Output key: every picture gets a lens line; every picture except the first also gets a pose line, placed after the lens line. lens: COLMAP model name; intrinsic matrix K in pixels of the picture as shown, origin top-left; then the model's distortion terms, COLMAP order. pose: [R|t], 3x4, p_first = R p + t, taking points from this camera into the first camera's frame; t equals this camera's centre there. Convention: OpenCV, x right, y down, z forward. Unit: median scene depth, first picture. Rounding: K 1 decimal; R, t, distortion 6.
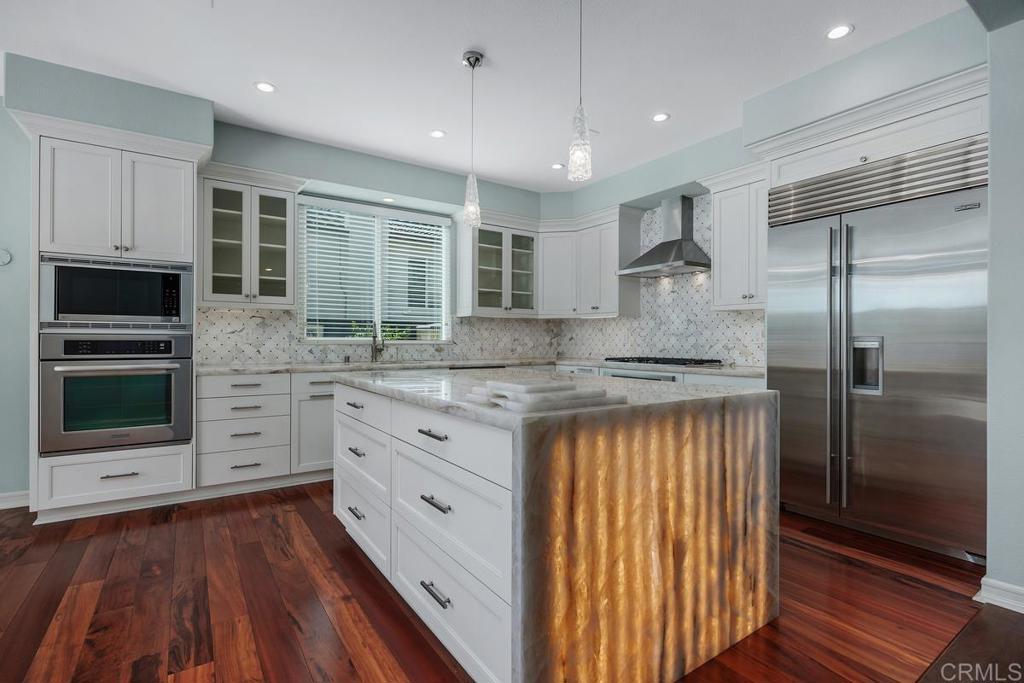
lens RADIAL K [[476.9, 0, 511.9], [0, 476.9, 340.5], [0, 0, 1]] dist [-0.001164, -0.000286]
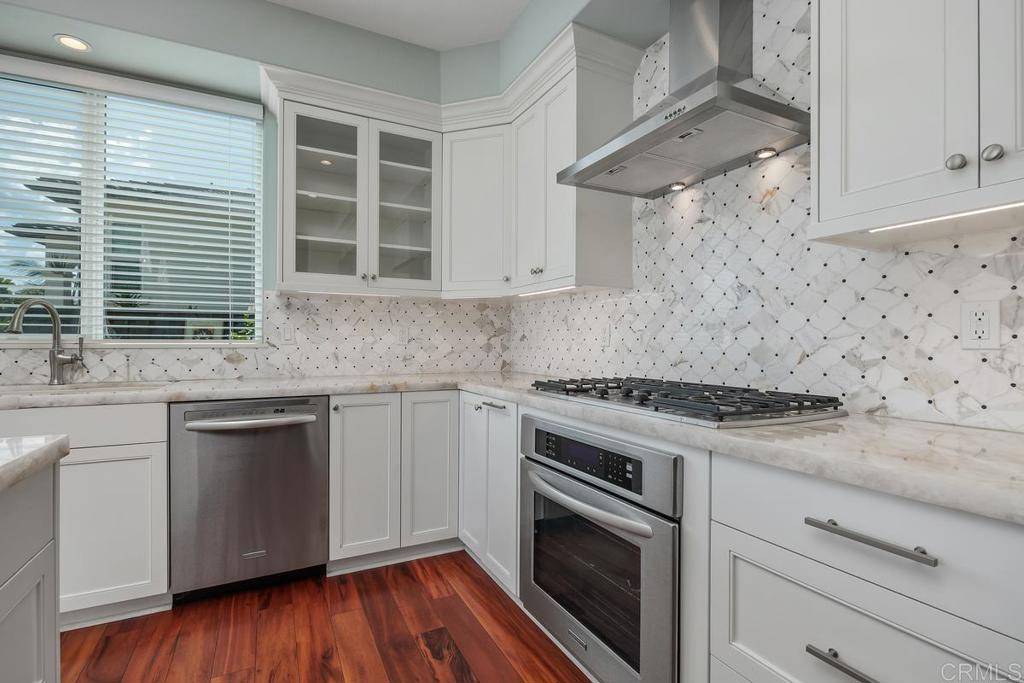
lens RADIAL K [[476.9, 0, 509.9], [0, 476.9, 342.2], [0, 0, 1]] dist [-0.001164, -0.000286]
pose [[0.991668, -0.000953, -0.128814, 0.209204], [0.000917, 1.000000, -0.000337, 0.002014], [0.128815, 0.000216, 0.991669, 0.528144]]
